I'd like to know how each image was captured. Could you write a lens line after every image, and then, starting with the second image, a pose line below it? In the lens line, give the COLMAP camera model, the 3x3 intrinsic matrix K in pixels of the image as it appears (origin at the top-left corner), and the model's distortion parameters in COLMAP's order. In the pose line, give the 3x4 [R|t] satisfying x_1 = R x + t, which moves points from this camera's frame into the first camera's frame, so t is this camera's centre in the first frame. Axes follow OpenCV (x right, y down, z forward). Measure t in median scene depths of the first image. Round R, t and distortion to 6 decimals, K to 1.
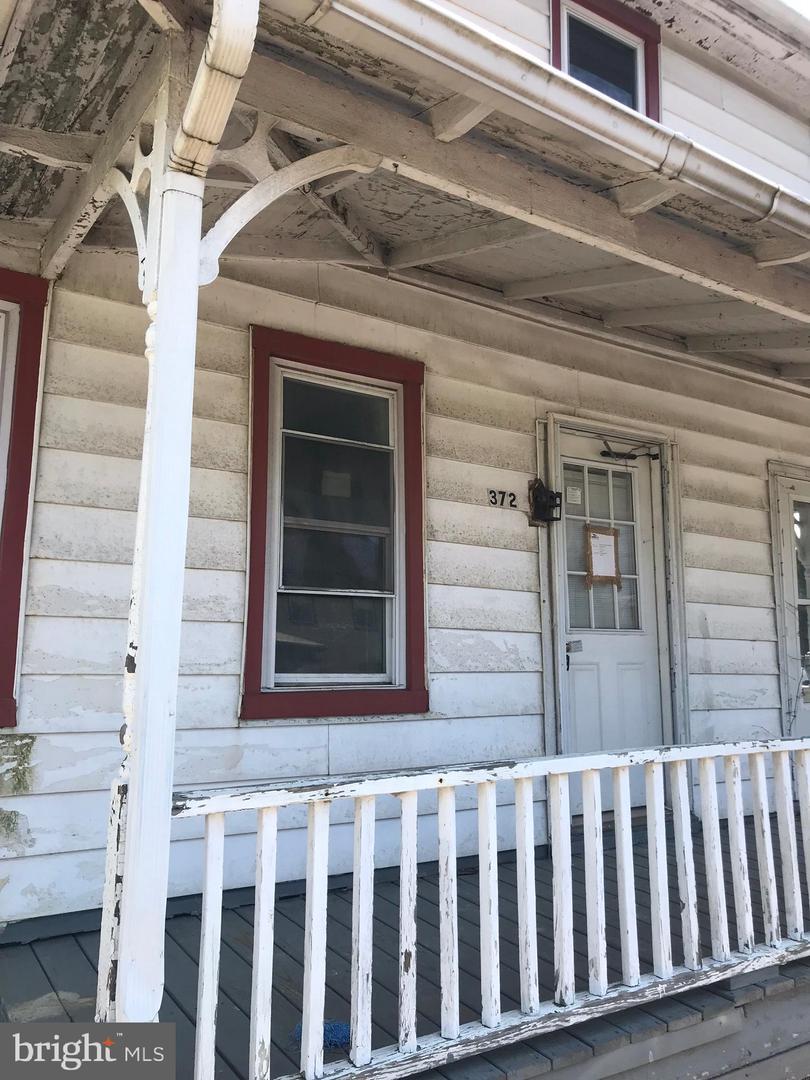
lens RADIAL K [[903.4, 0, 405.0], [0, 903.4, 540.0], [0, 0, 1]] dist [0.019670, -0.009073]
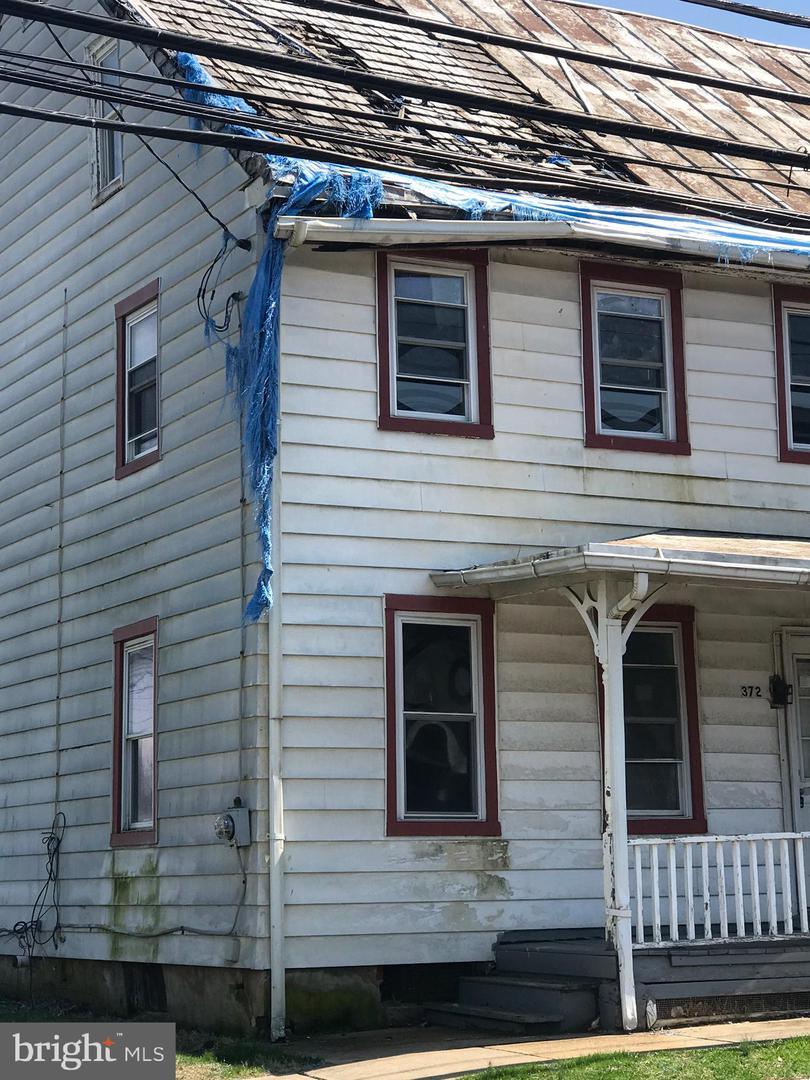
lens RADIAL K [[2330.8, 0, 405.0], [0, 2330.8, 540.0], [0, 0, 1]] dist [-0.046254, 0.284282]
pose [[0.995736, -0.042223, -0.082012, -0.138588], [0.040768, 0.998982, -0.019335, -0.254648], [0.082745, 0.015909, 0.996444, -2.977245]]
